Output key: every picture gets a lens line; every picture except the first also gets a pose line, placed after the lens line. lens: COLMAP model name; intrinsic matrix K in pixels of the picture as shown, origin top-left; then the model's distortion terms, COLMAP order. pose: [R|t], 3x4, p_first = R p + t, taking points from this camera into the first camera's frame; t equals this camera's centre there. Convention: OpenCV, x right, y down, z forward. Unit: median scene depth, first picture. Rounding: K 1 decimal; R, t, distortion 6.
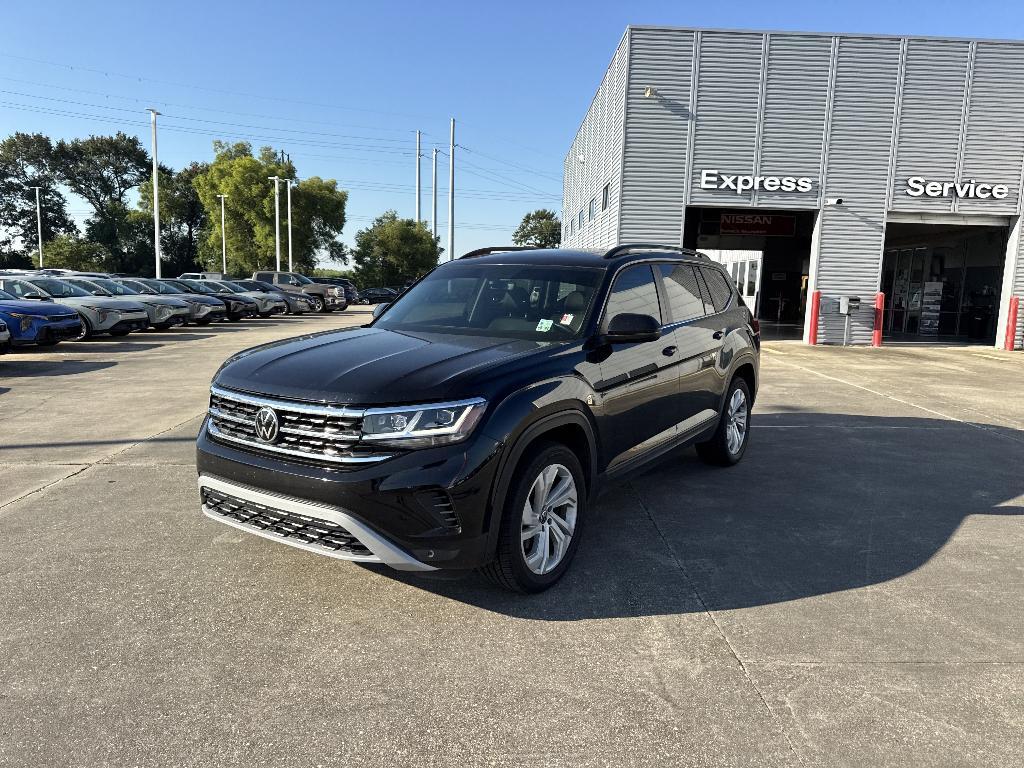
lens RADIAL K [[718.6, 0, 510.7], [0, 718.6, 386.9], [0, 0, 1]] dist [0.037208, -0.052816]
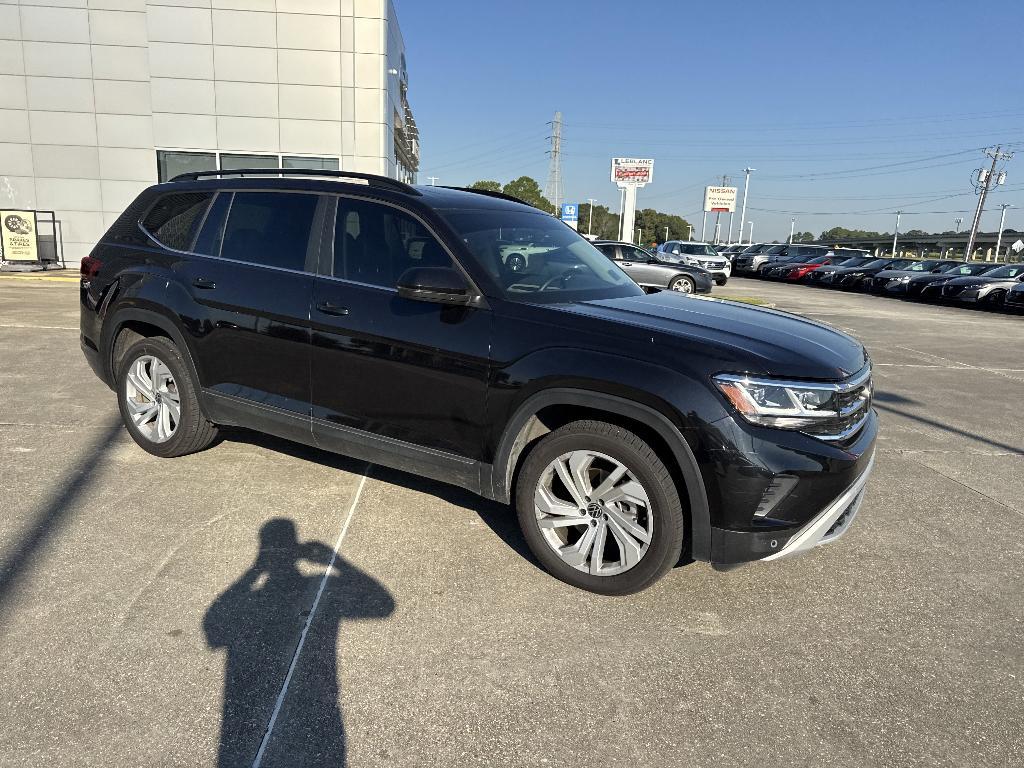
lens RADIAL K [[729.2, 0, 514.5], [0, 729.2, 379.1], [0, 0, 1]] dist [0.038833, -0.043900]
pose [[-0.062592, -0.217266, 0.974104, -0.259063], [0.100551, 0.969678, 0.222740, -0.049152], [-0.992961, 0.111889, -0.038848, 0.303745]]
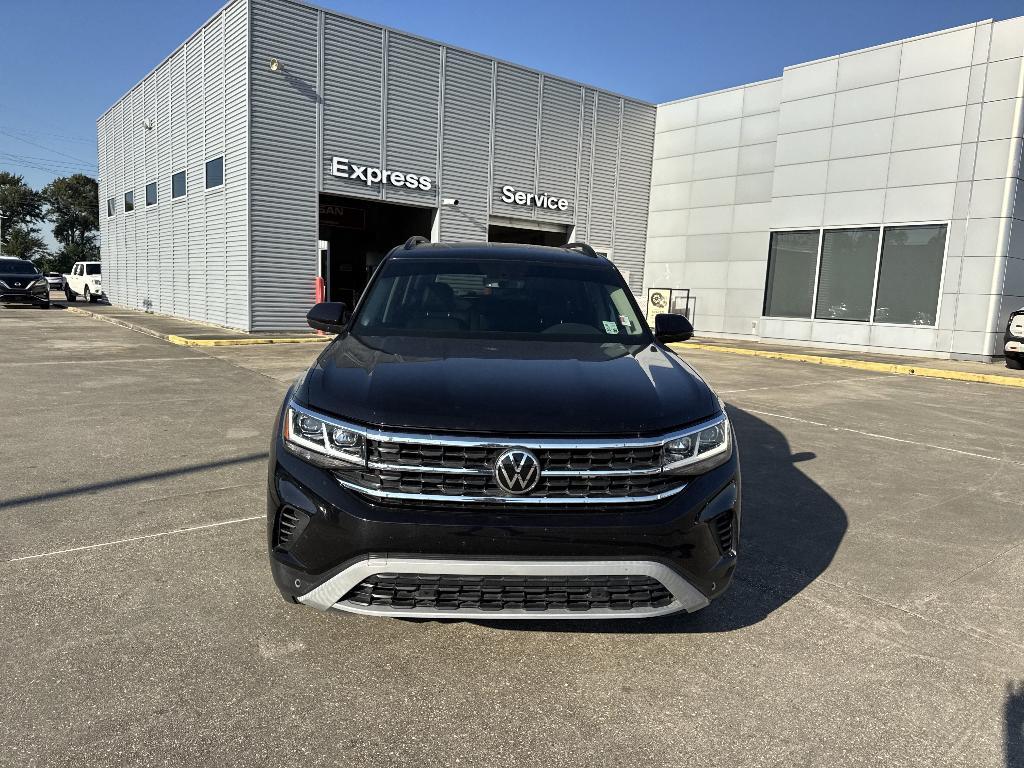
lens RADIAL K [[716.2, 0, 515.6], [0, 716.2, 387.4], [0, 0, 1]] dist [0.102339, -0.147441]
pose [[0.789822, -0.076997, 0.608484, -0.158288], [0.066791, 0.996986, 0.039462, -0.013178], [-0.609689, 0.009473, 0.792584, 0.078703]]
